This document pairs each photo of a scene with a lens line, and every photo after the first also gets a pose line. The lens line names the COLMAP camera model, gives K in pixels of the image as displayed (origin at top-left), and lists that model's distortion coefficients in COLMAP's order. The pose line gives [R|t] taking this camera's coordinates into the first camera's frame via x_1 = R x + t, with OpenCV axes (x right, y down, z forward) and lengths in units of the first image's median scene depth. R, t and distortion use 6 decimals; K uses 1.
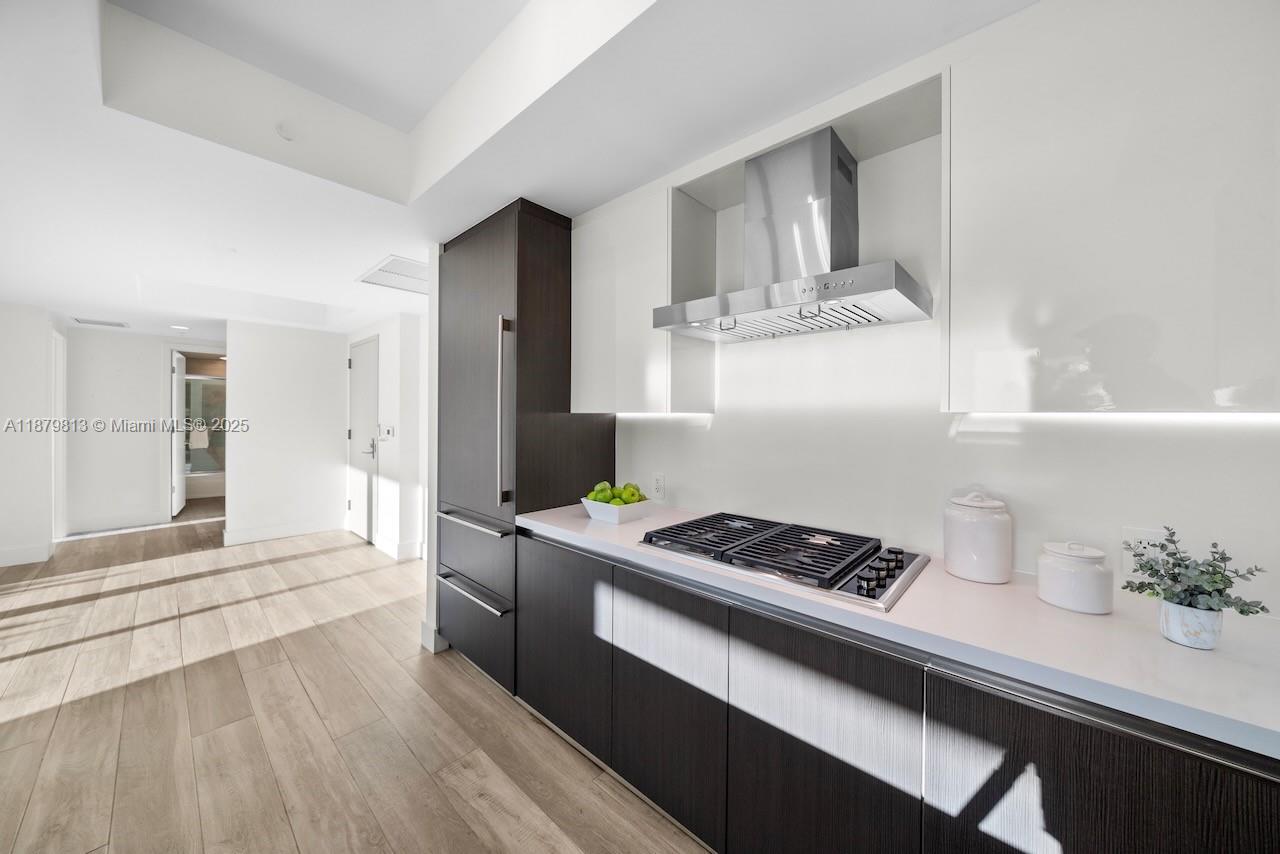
lens RADIAL K [[442.5, 0, 630.1], [0, 442.5, 417.4], [0, 0, 1]] dist [-0.008455, -0.000118]
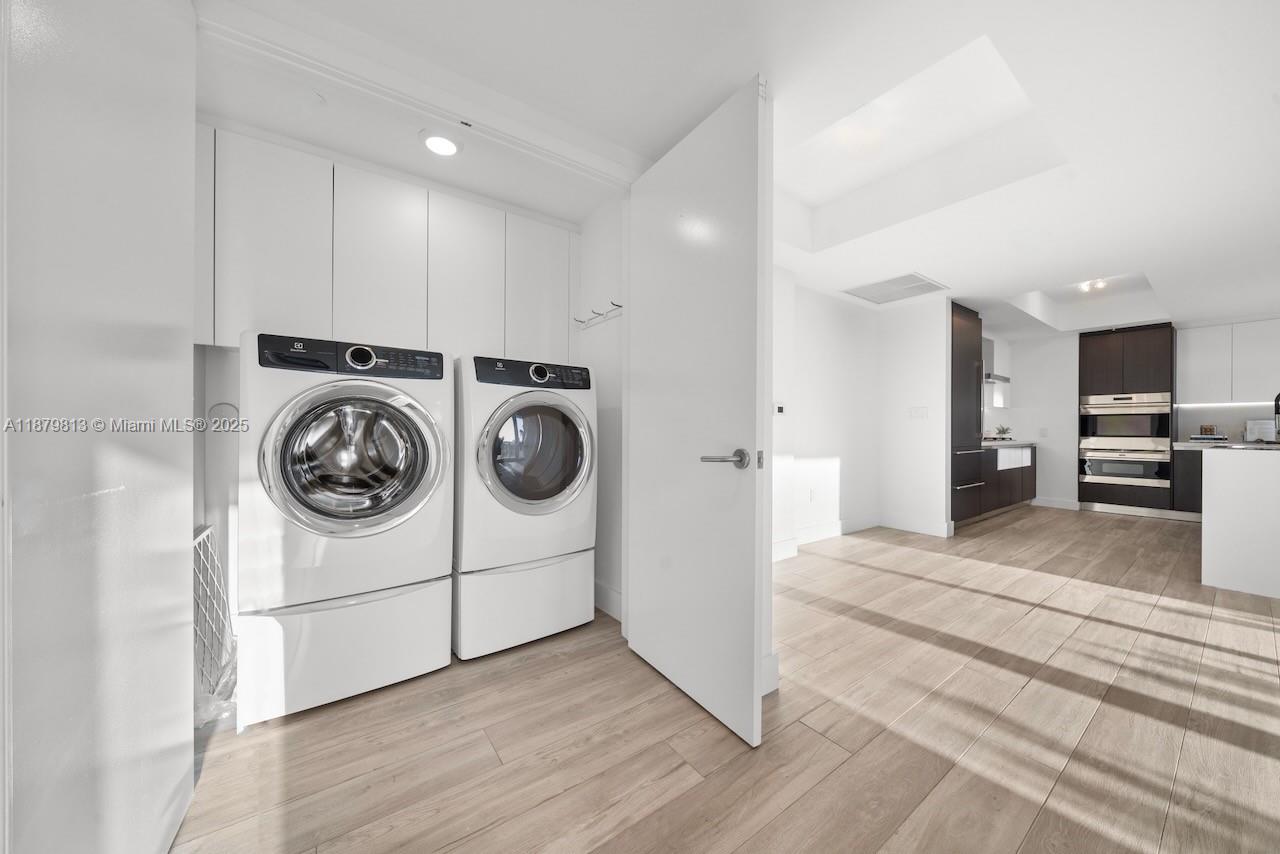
lens RADIAL K [[442.5, 0, 641.8], [0, 442.5, 430.9], [0, 0, 1]] dist [-0.008455, -0.000118]
pose [[0.192077, -0.007164, 0.981354, -2.029373], [-0.004398, 0.999957, 0.008160, 0.099827], [-0.981370, -0.005883, 0.192037, 1.599355]]
